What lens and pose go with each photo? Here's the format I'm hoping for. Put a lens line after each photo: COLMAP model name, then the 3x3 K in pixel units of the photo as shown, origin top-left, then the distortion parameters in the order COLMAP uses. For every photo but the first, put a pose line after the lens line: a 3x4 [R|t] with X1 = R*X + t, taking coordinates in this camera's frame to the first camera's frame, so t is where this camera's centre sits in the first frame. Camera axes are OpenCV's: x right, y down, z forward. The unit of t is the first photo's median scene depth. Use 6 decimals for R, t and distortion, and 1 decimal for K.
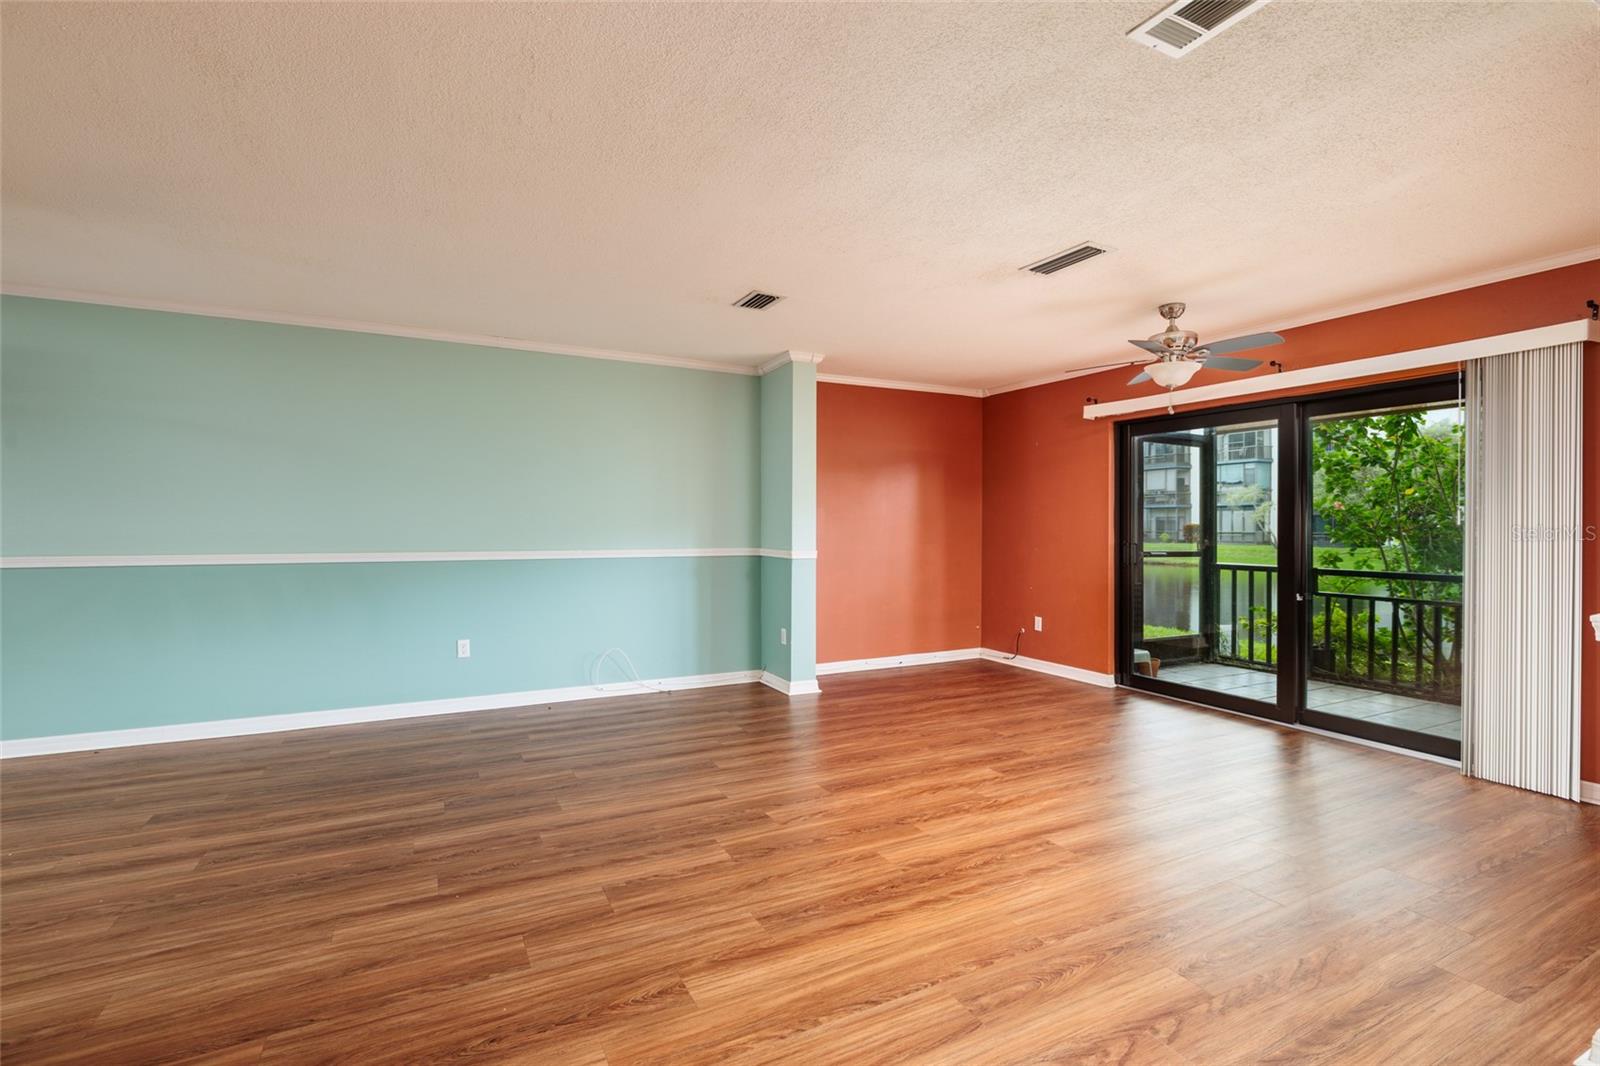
lens RADIAL K [[728.0, 0, 789.9], [0, 728.0, 526.2], [0, 0, 1]] dist [-0.002610, 0.000819]
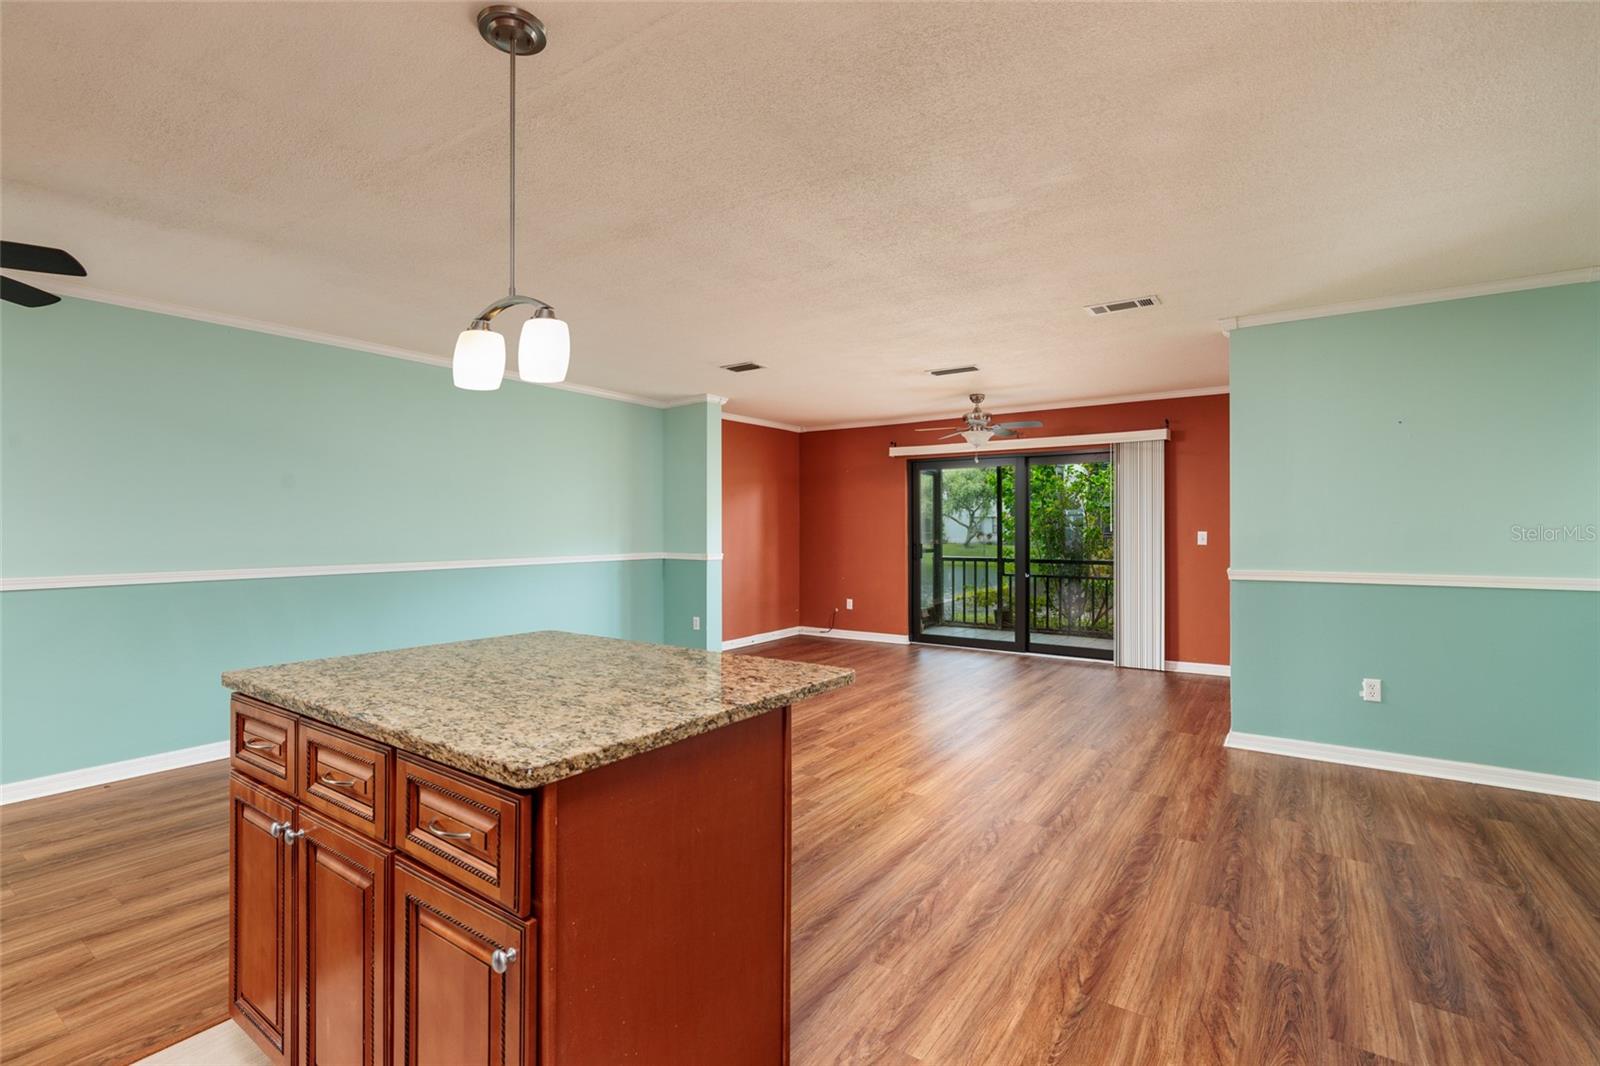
lens RADIAL K [[728.0, 0, 789.9], [0, 728.0, 526.2], [0, 0, 1]] dist [-0.002610, 0.000819]
pose [[0.884092, -0.003624, 0.467298, -0.521965], [0.004126, 0.999991, -0.000051, -0.014906], [-0.467294, 0.001974, 0.884100, -0.196170]]
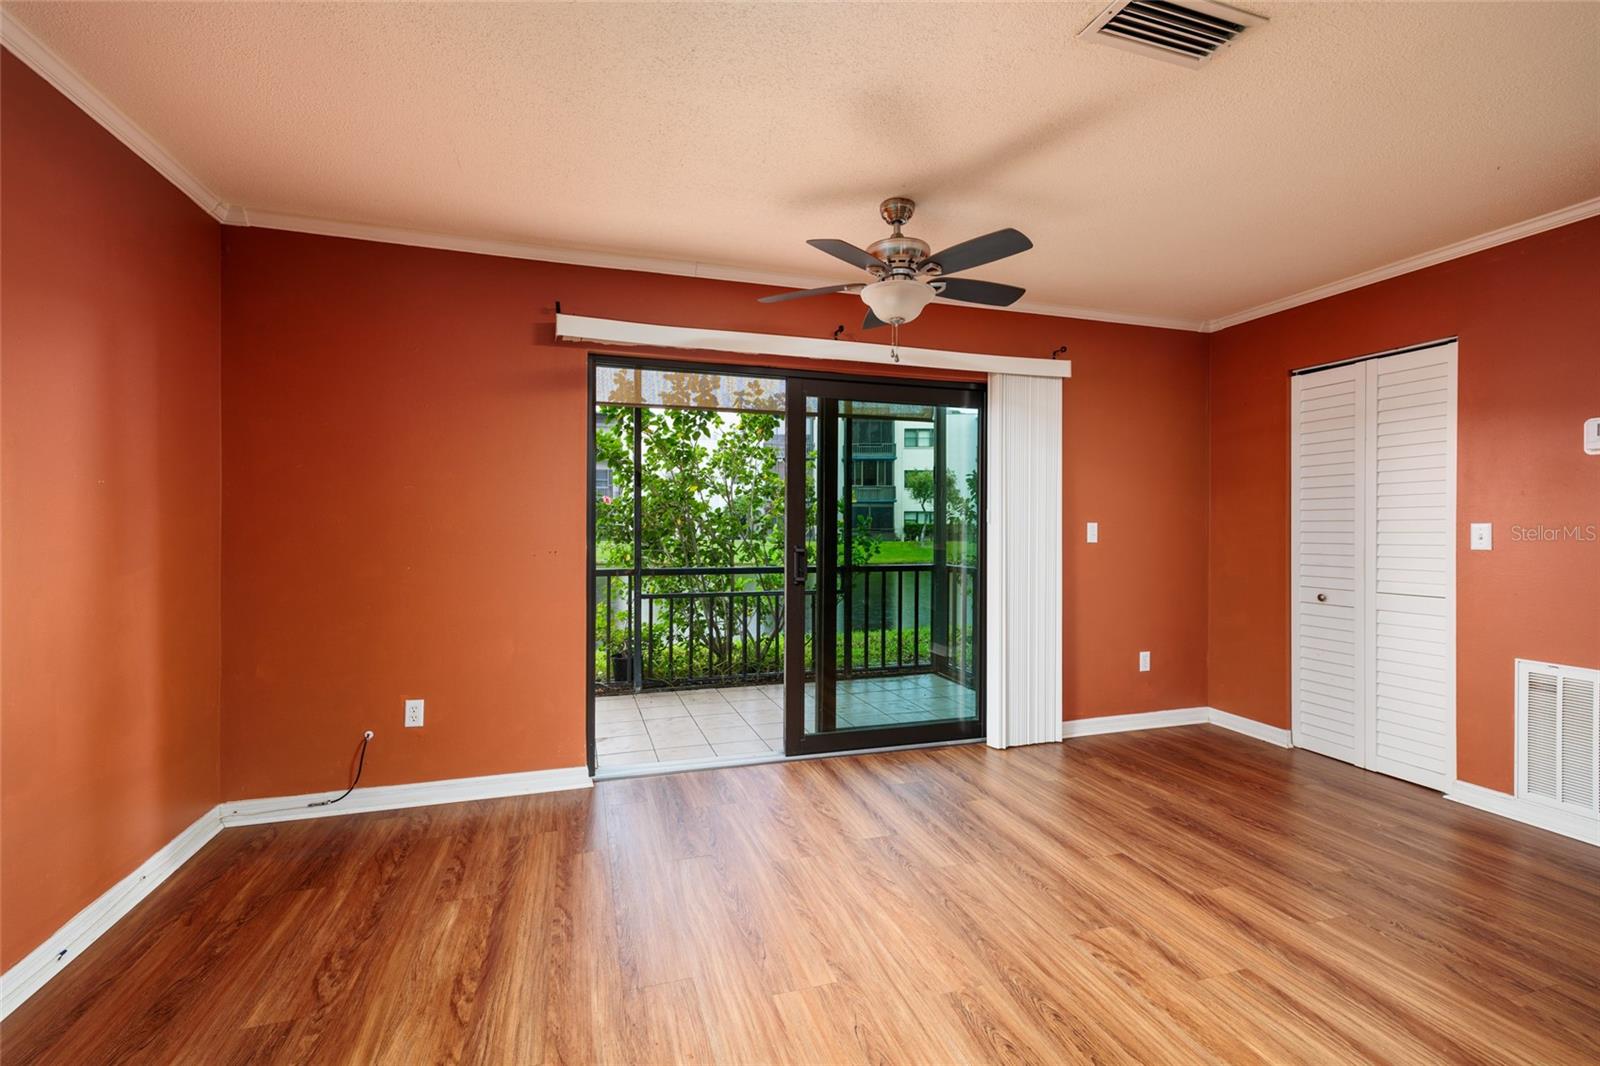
lens RADIAL K [[697.9, 0, 803.7], [0, 697.9, 524.9], [0, 0, 1]] dist [0.002211, 0.000087]
pose [[0.164647, -0.006124, 0.986334, -0.129444], [-0.003182, 0.999972, 0.006740, -0.002929], [-0.986348, -0.004248, 0.164622, 0.871999]]
